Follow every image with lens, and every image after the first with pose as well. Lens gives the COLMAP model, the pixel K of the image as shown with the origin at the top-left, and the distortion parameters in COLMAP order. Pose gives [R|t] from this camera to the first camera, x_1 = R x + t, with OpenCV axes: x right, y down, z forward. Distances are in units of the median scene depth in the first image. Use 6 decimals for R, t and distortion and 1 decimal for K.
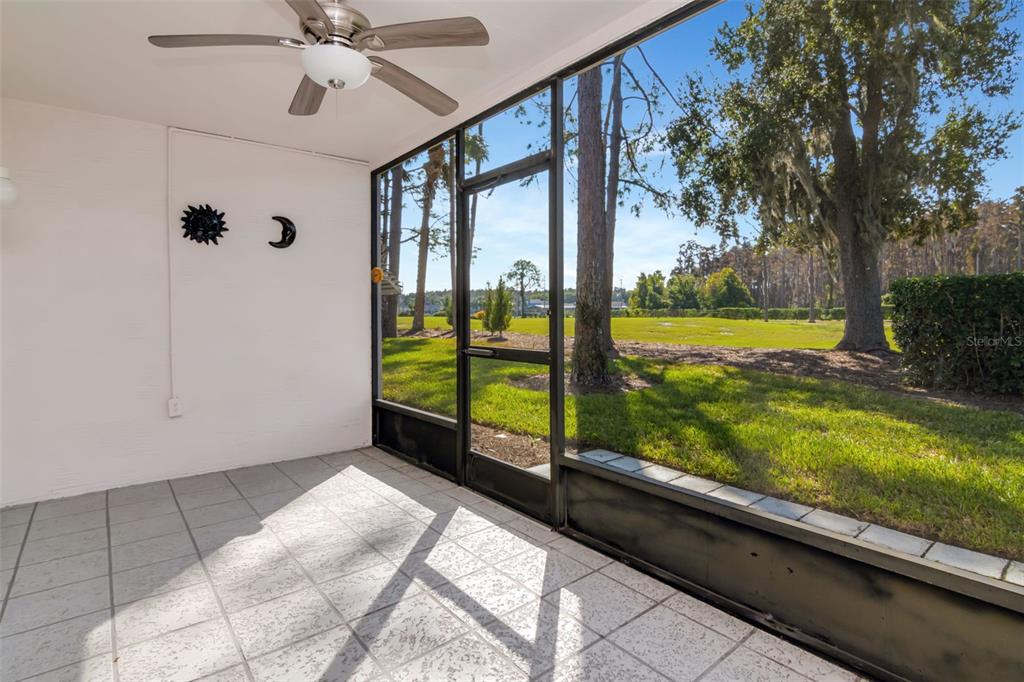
lens RADIAL K [[498.9, 0, 518.6], [0, 498.9, 322.0], [0, 0, 1]] dist [0.001911, 0.000383]
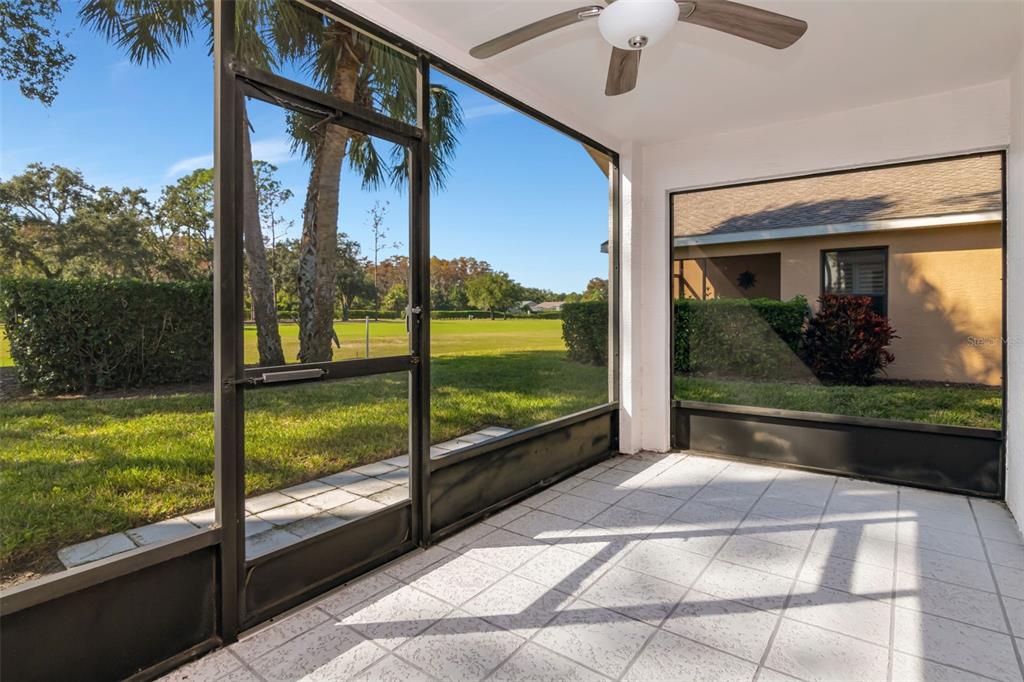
lens RADIAL K [[498.9, 0, 518.6], [0, 498.9, 322.0], [0, 0, 1]] dist [0.001911, 0.000383]
pose [[-0.211566, -0.009090, 0.977321, -1.042934], [0.021421, 0.999673, 0.013935, -0.006265], [-0.977129, 0.023884, -0.211302, 1.236966]]
